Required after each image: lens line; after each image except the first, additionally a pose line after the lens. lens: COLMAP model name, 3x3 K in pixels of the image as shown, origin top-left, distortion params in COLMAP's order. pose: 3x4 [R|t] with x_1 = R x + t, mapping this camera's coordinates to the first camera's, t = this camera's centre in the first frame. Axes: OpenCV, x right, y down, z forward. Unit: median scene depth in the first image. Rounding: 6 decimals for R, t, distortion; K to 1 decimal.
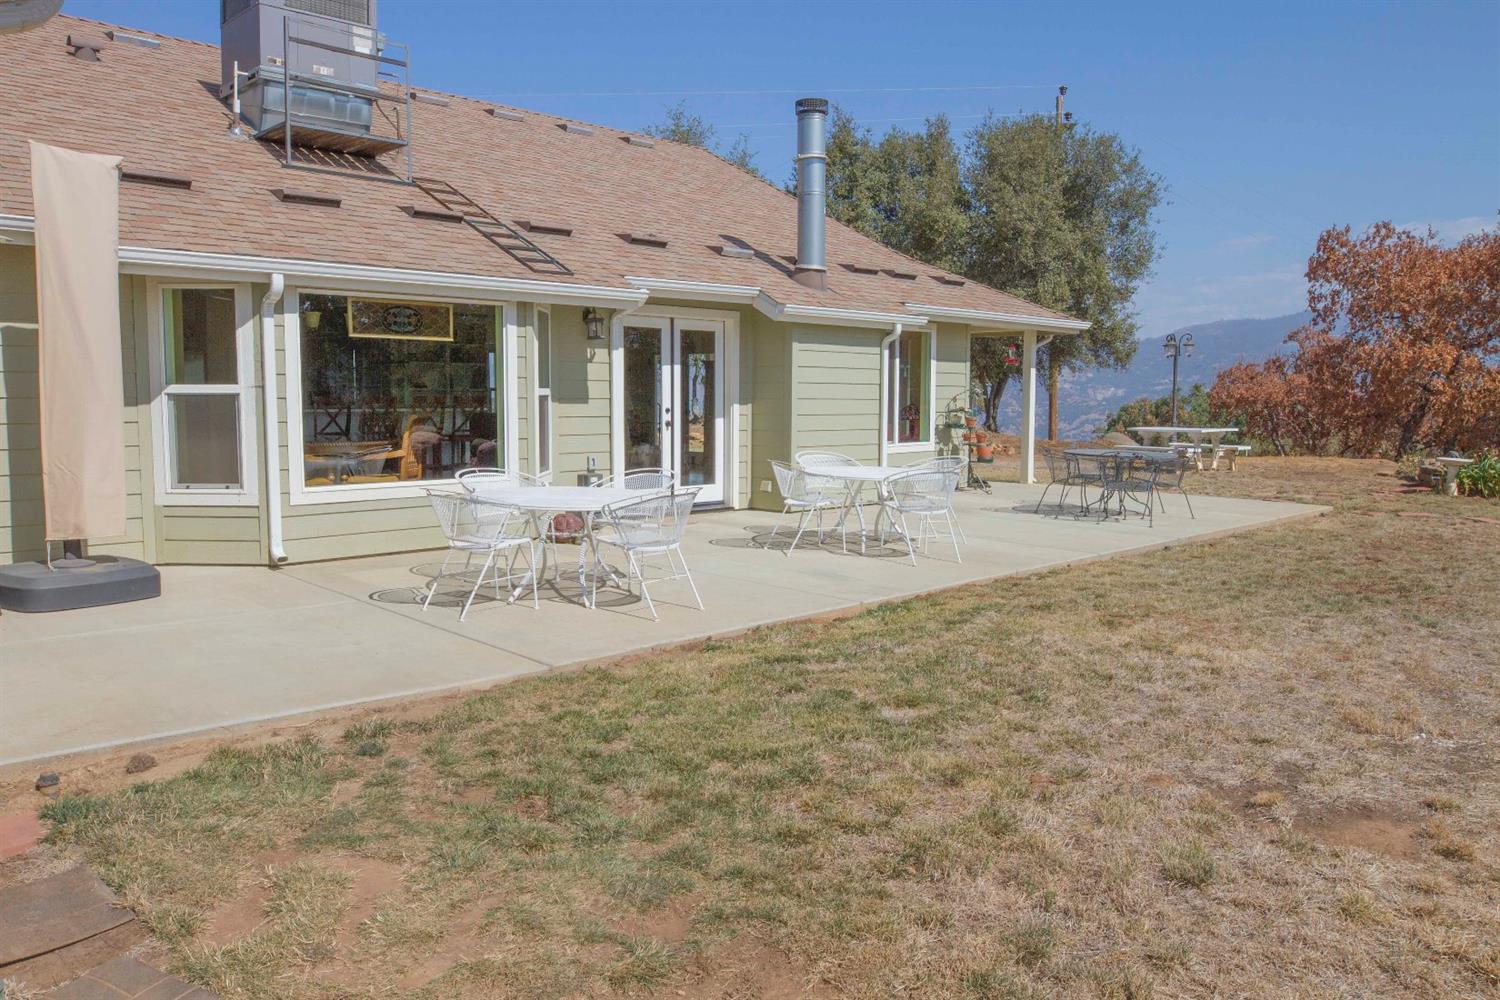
lens RADIAL K [[1100.4, 0, 750.0], [0, 1100.4, 500.0], [0, 0, 1]] dist [-0.044001, 0.002541]
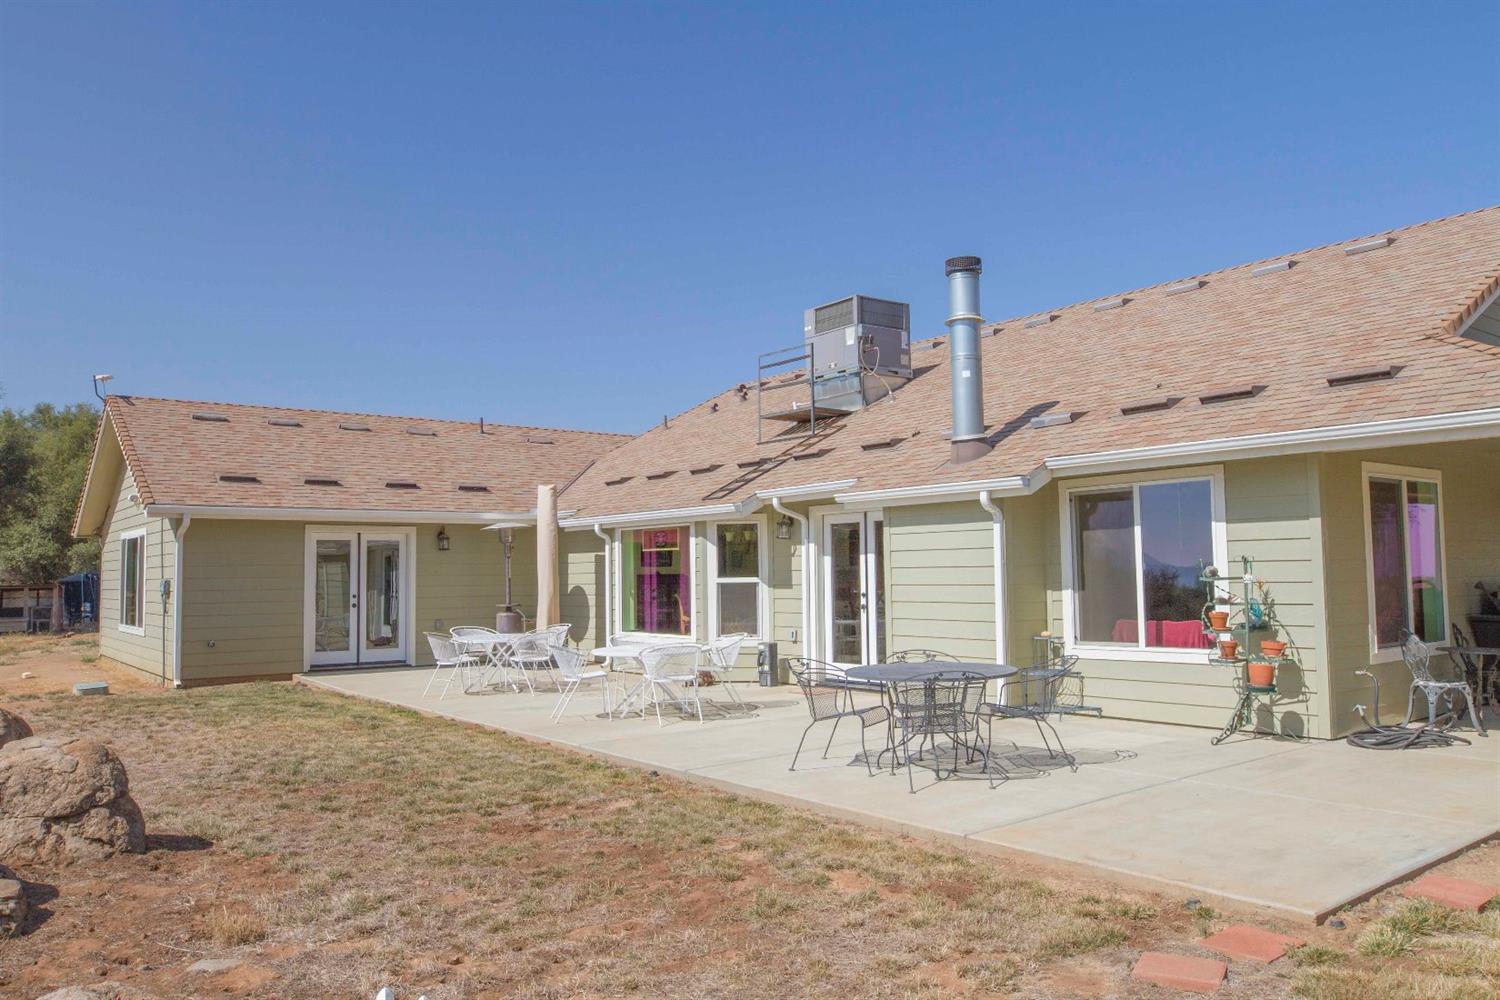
lens RADIAL K [[1100.4, 0, 750.0], [0, 1100.4, 500.0], [0, 0, 1]] dist [-0.044001, 0.002541]
pose [[-0.130765, -0.058391, -0.989692, 1.116036], [-0.069675, 0.996337, -0.049577, -0.123934], [0.988962, 0.062474, -0.134354, 1.121966]]
